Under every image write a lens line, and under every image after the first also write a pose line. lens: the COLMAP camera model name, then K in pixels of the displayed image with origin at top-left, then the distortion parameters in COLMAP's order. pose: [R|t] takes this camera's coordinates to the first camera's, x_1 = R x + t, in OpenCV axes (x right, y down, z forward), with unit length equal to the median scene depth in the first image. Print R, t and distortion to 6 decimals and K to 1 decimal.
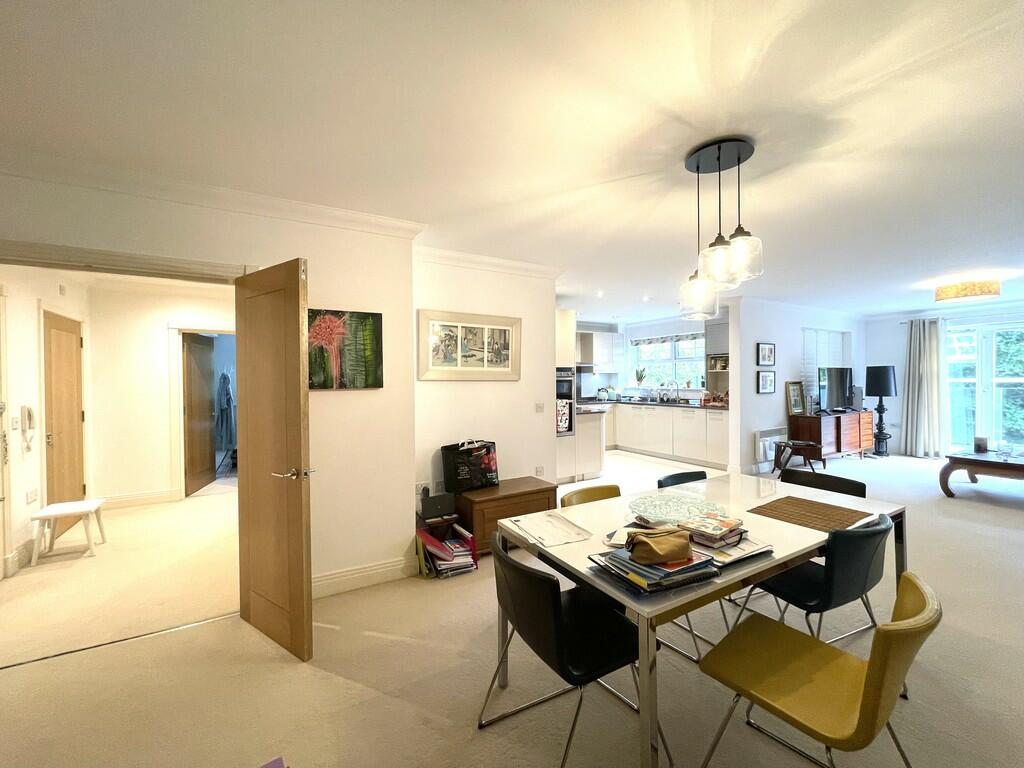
lens RADIAL K [[411.5, 0, 504.3], [0, 411.5, 383.1], [0, 0, 1]] dist [-0.000530, 0.000045]
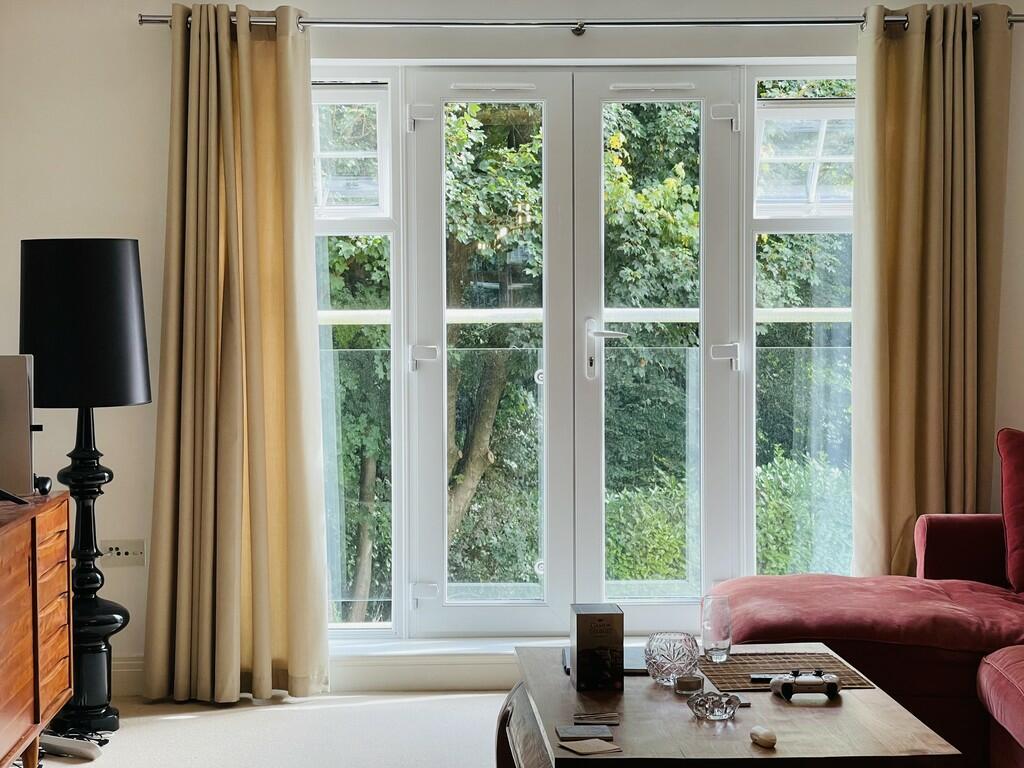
lens RADIAL K [[1937.7, 0, 512.0], [0, 1937.7, 384.0], [0, 0, 1]] dist [0.036632, 0.414759]
pose [[0.473623, -0.032634, 0.880123, 0.415752], [0.006285, 0.999413, 0.033675, -0.008908], [-0.880705, -0.010418, 0.473550, 0.721028]]
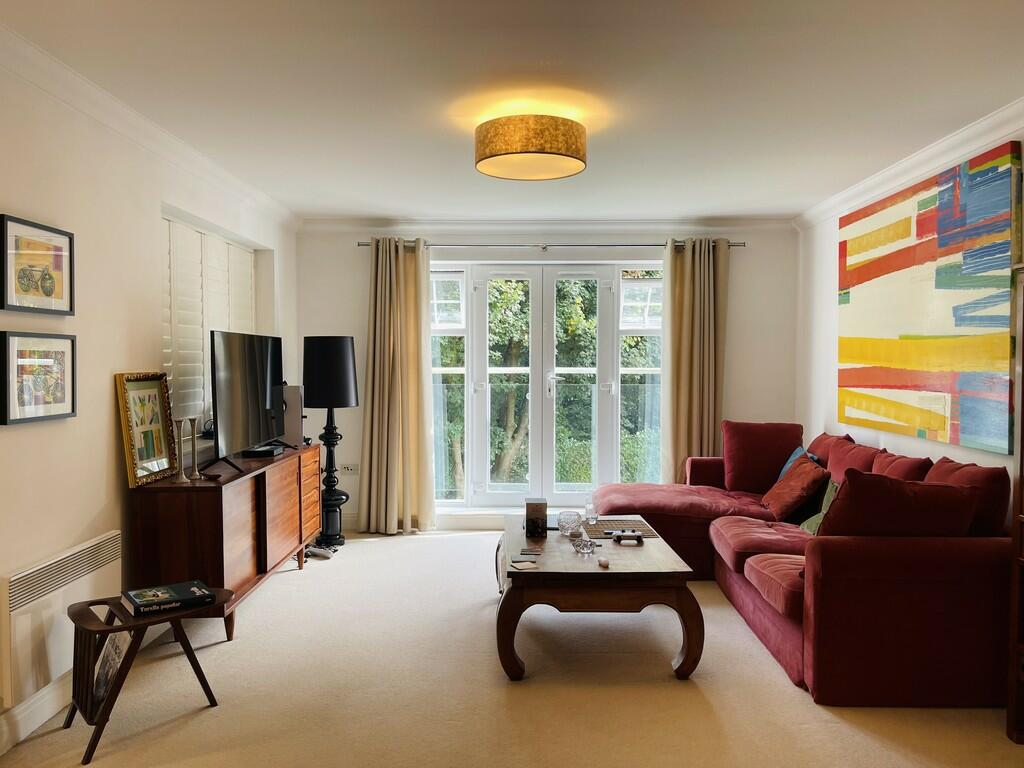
lens RADIAL K [[771.8, 0, 511.9], [0, 771.8, 393.4], [0, 0, 1]] dist [0.010773, -0.002034]
pose [[0.506324, -0.023836, 0.862014, 0.535658], [-0.000668, 0.999607, 0.028033, -0.008449], [-0.862343, -0.014770, 0.506109, 0.727779]]
